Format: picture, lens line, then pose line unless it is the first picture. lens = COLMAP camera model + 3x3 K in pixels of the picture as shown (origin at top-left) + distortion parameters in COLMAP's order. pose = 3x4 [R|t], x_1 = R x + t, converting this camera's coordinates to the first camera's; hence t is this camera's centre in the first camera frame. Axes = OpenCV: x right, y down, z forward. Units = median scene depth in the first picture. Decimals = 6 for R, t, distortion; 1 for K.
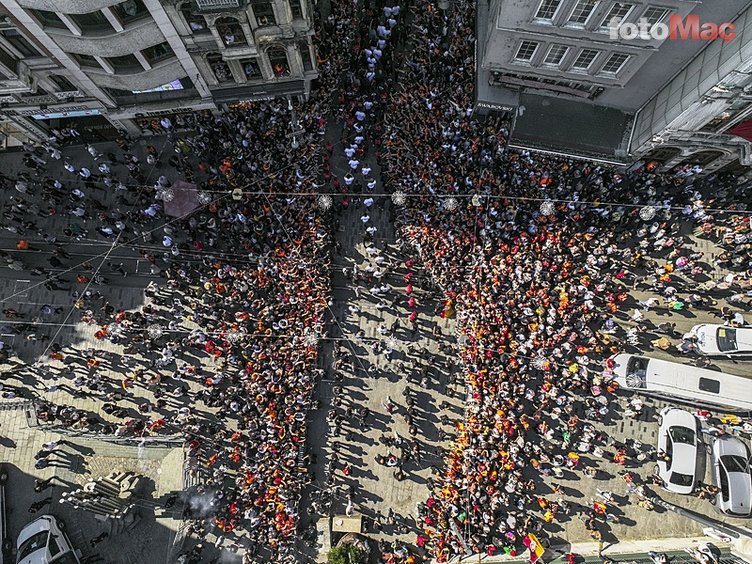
lens RADIAL K [[525.8, 0, 376.0], [0, 525.8, 282.0], [0, 0, 1]] dist [0.008091, 0.005945]
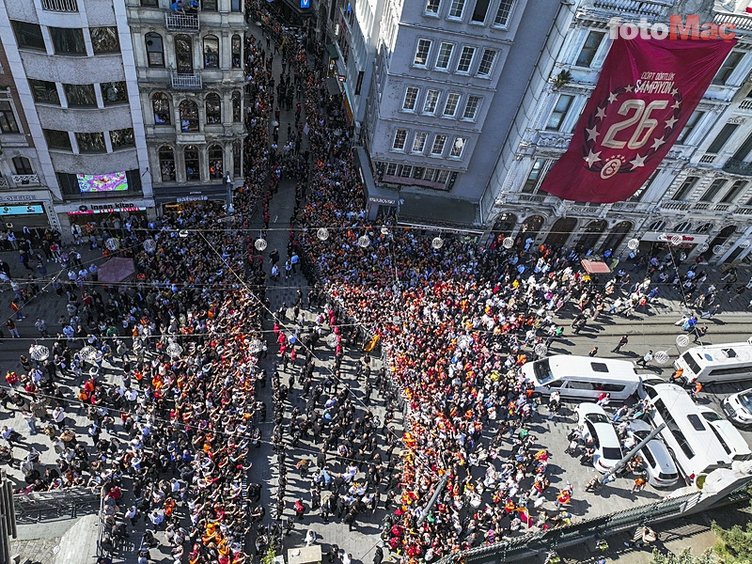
lens RADIAL K [[525.8, 0, 376.0], [0, 525.8, 282.0], [0, 0, 1]] dist [0.008091, 0.005945]
pose [[0.964397, -0.034625, 0.262181, -0.152150], [0.172106, 0.834896, -0.522808, 0.557298], [-0.200791, 0.549317, 0.811131, 0.036721]]
